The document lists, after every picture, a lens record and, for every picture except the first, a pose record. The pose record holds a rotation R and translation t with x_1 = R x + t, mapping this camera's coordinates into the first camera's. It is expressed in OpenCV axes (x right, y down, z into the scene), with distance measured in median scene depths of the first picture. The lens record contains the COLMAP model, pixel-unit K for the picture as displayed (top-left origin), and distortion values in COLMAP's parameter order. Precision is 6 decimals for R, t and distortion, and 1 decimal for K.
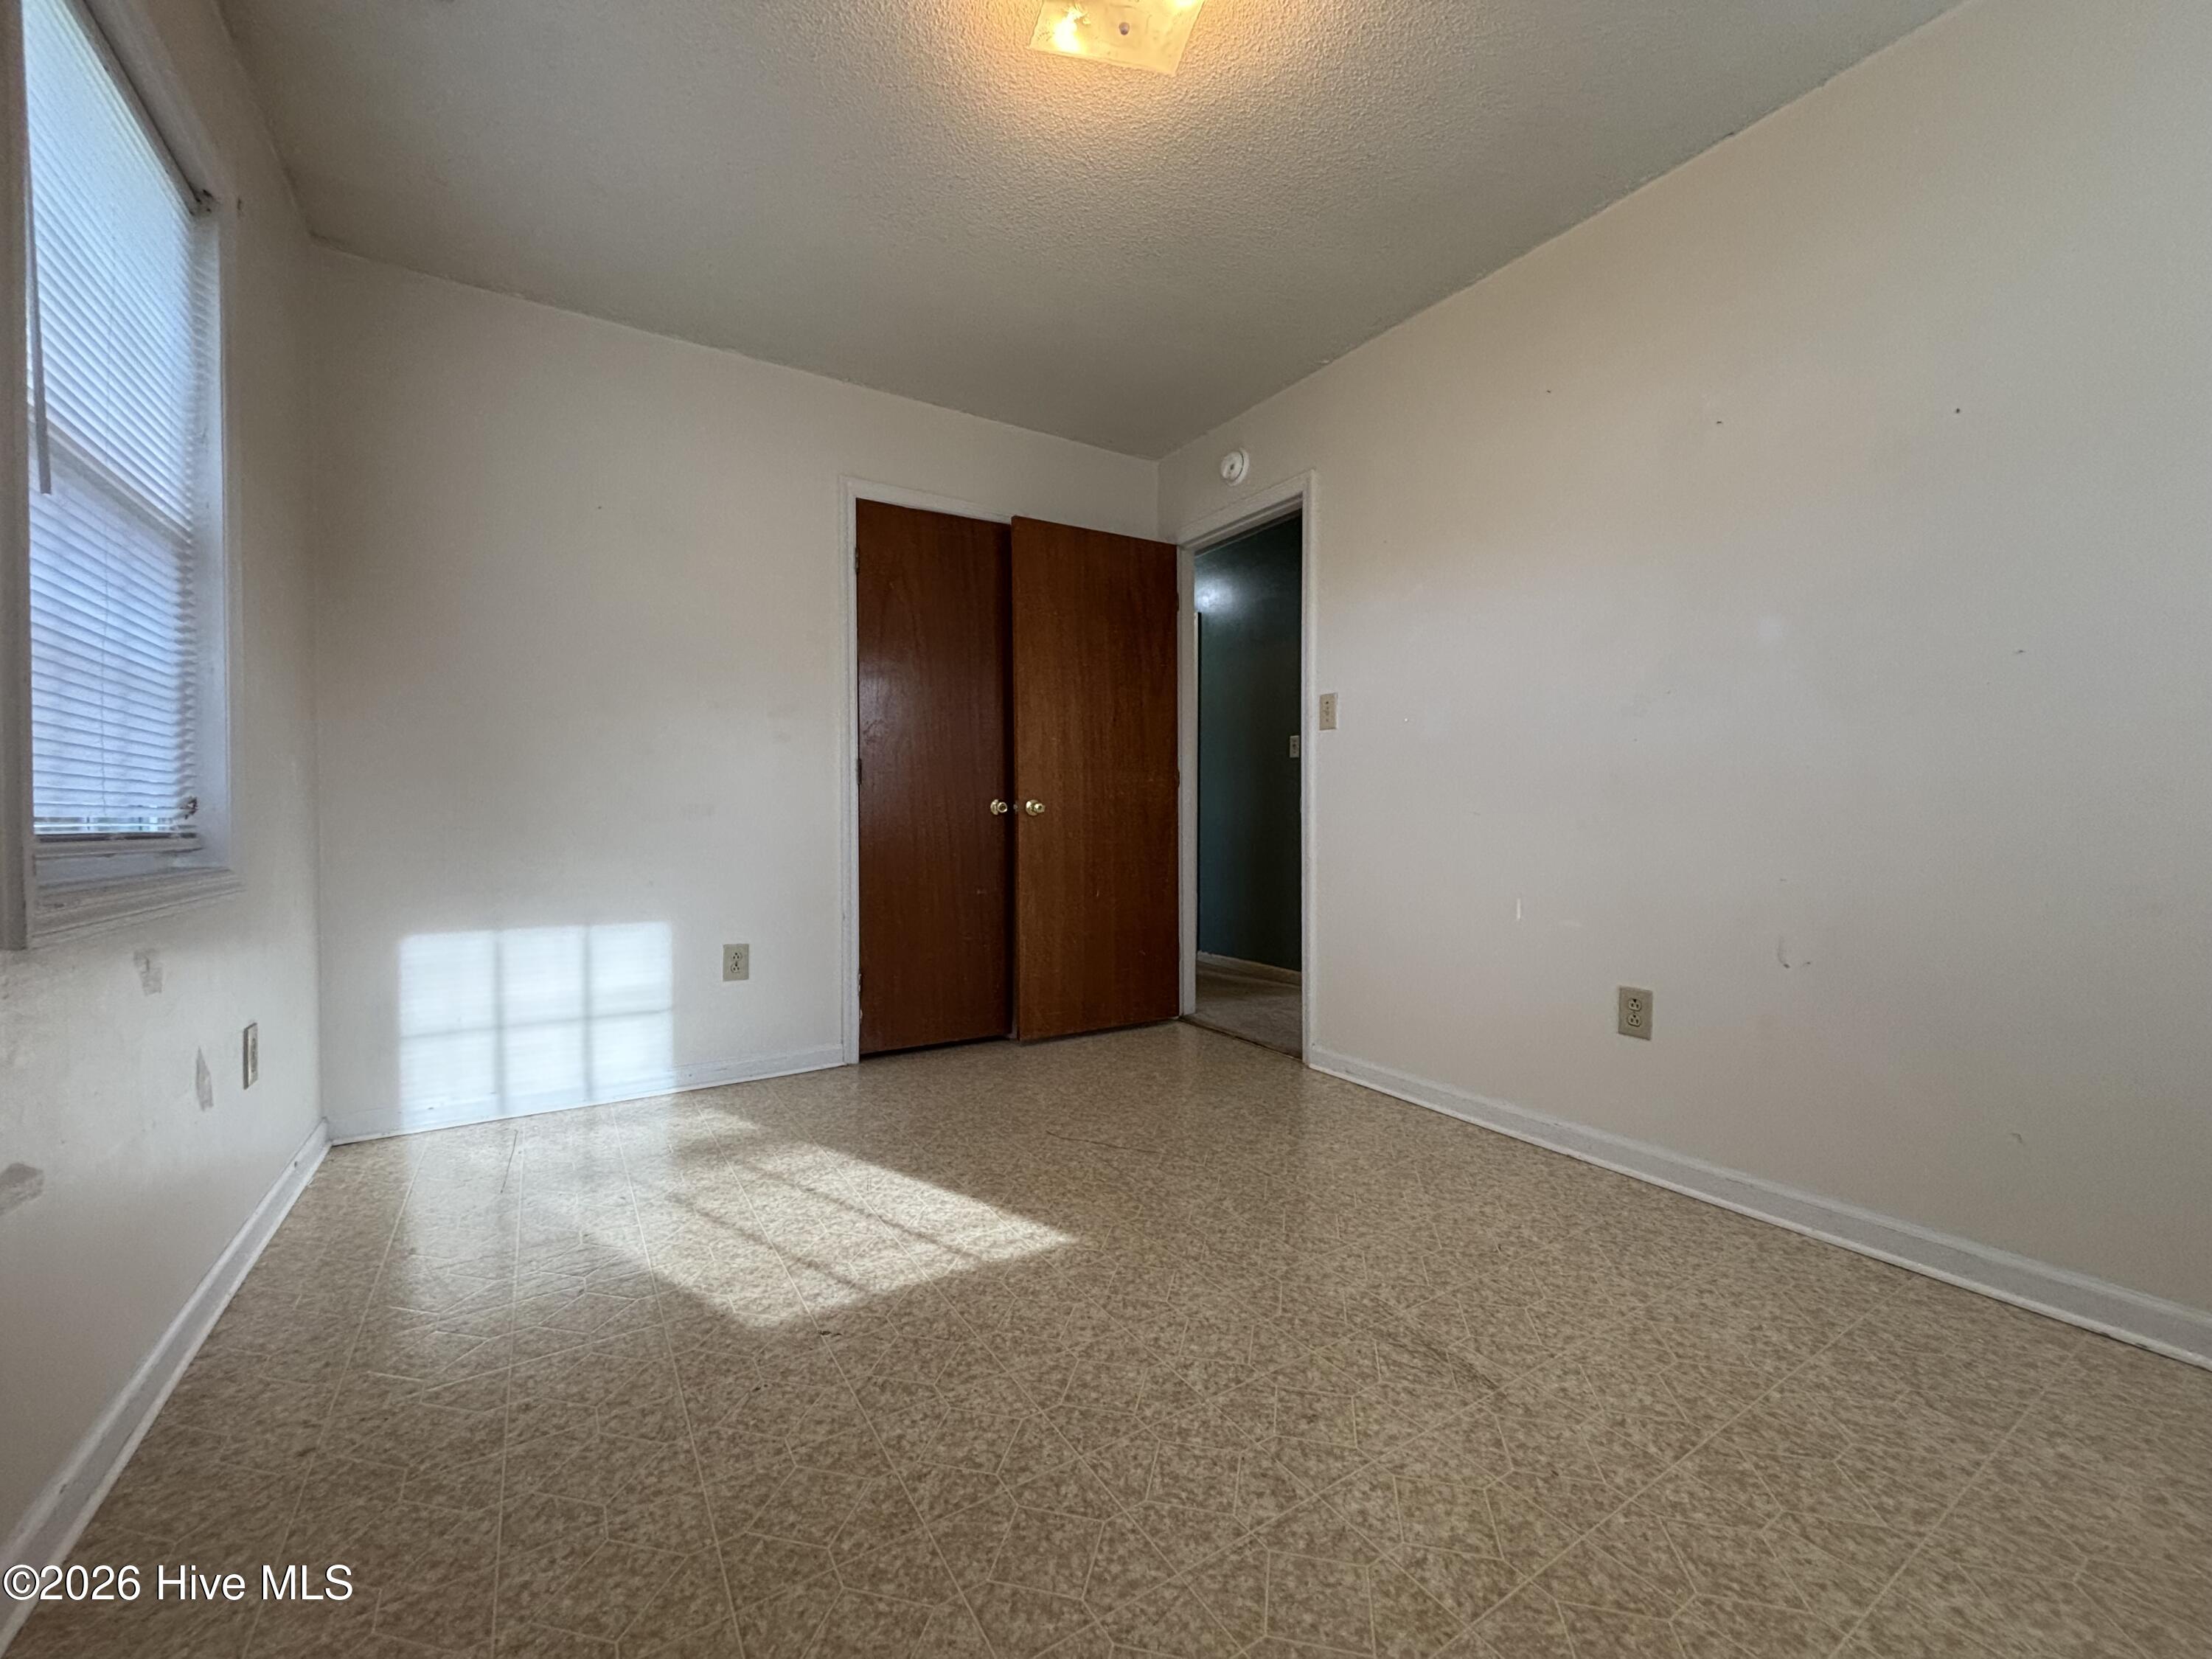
lens RADIAL K [[888.1, 0, 1103.2], [0, 888.1, 827.6], [0, 0, 1]] dist [-0.002146, 0.000056]
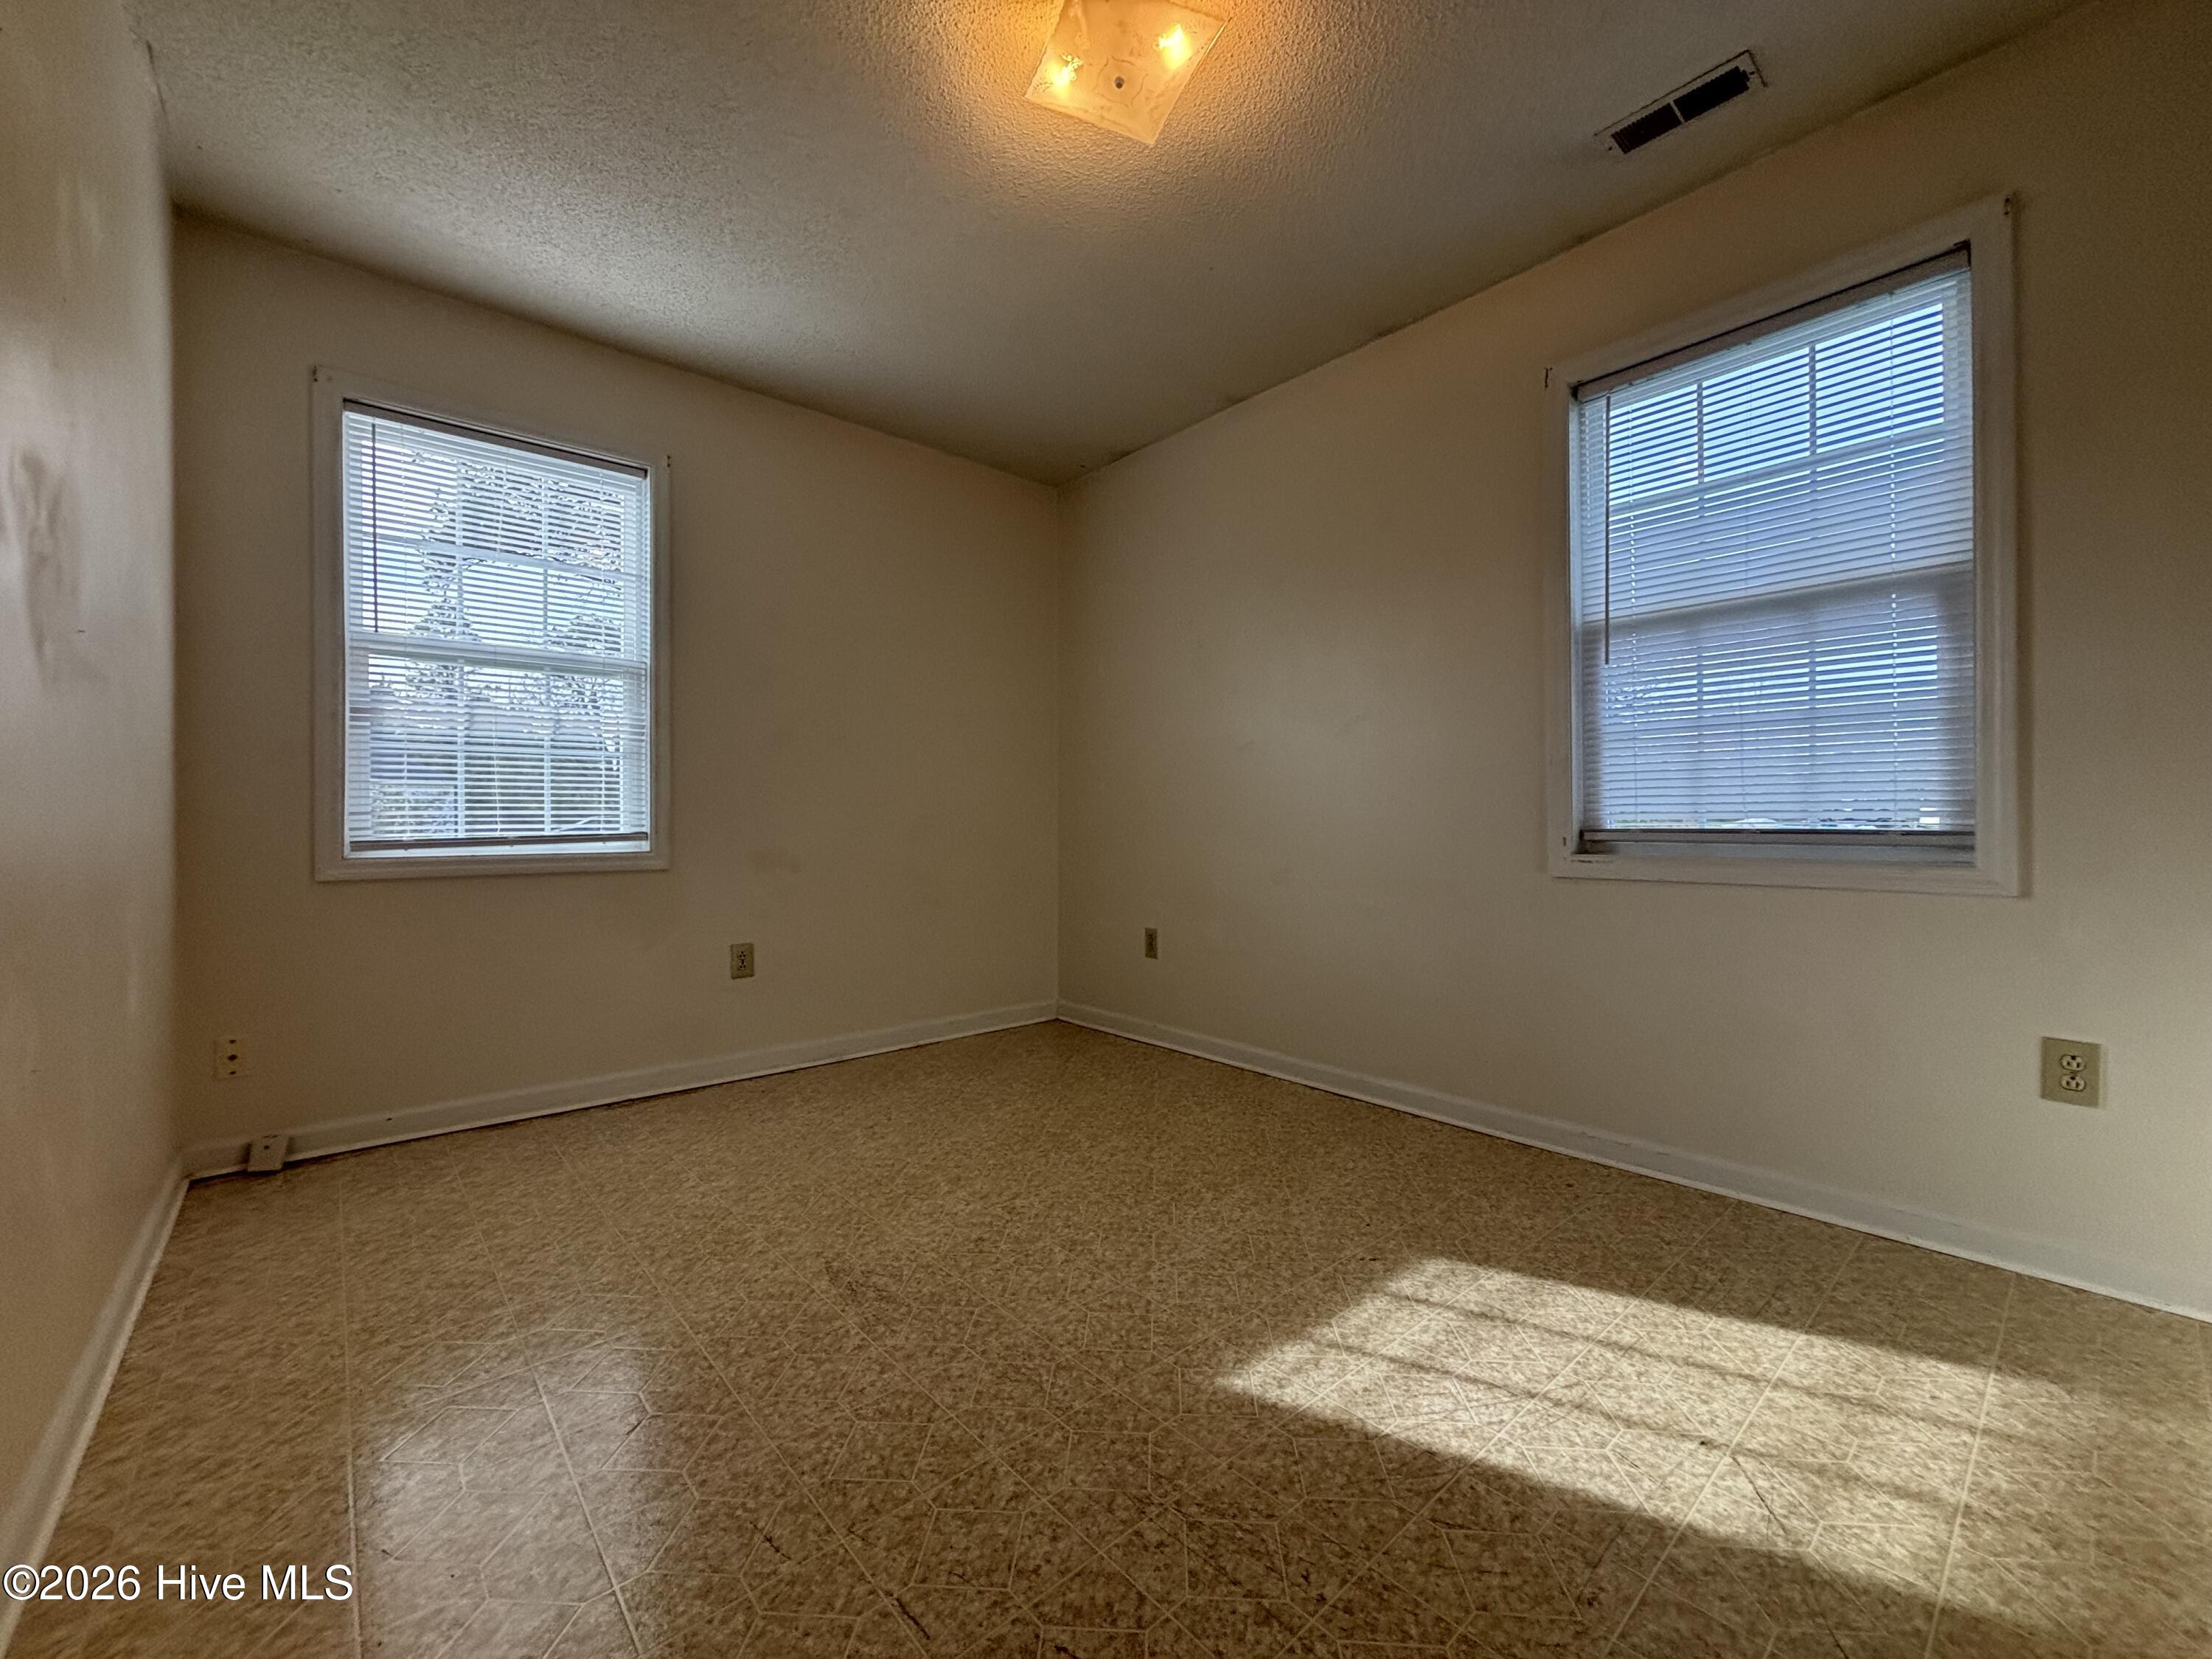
lens RADIAL K [[888.1, 0, 1116.6], [0, 888.1, 812.0], [0, 0, 1]] dist [-0.002146, 0.000056]
pose [[-0.985504, 0.002742, -0.169632, 0.173794], [0.003692, 0.999979, -0.005288, -0.014682], [0.169614, -0.005837, -0.985493, 1.662961]]
